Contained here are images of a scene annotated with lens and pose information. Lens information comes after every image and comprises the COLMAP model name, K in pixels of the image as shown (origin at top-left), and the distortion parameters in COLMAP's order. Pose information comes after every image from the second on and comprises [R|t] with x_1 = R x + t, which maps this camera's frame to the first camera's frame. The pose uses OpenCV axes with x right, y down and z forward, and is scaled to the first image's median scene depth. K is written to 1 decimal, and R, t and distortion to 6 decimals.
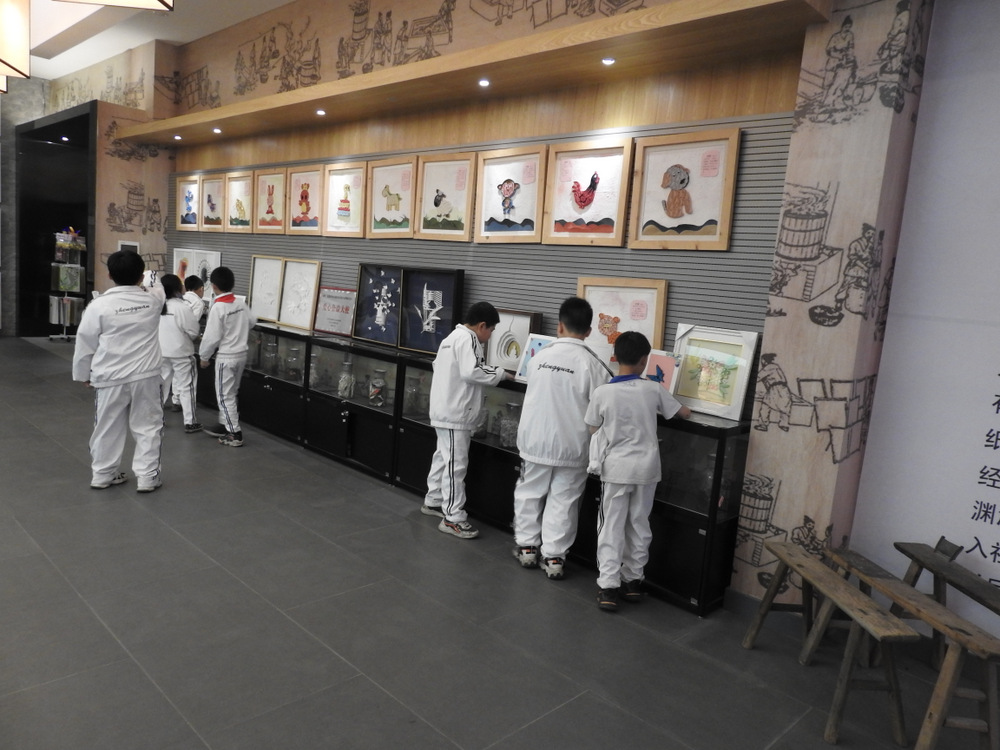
lens RADIAL K [[708.0, 0, 500.0], [0, 708.0, 375.0], [0, 0, 1]] dist [-0.006686, 0.000760]
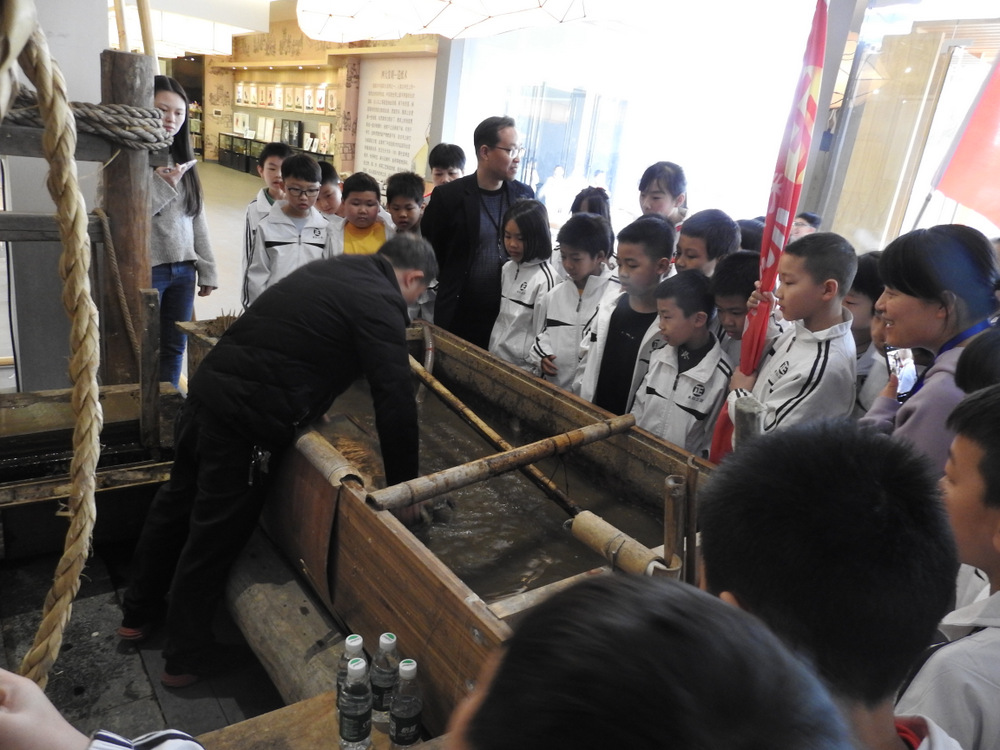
lens RADIAL K [[708.0, 0, 500.0], [0, 708.0, 375.0], [0, 0, 1]] dist [-0.006686, 0.000760]
pose [[0.988453, 0.079999, -0.128690, 1.342971], [-0.058365, 0.984753, 0.163873, 0.419743], [0.139837, -0.154470, 0.978051, -2.266141]]
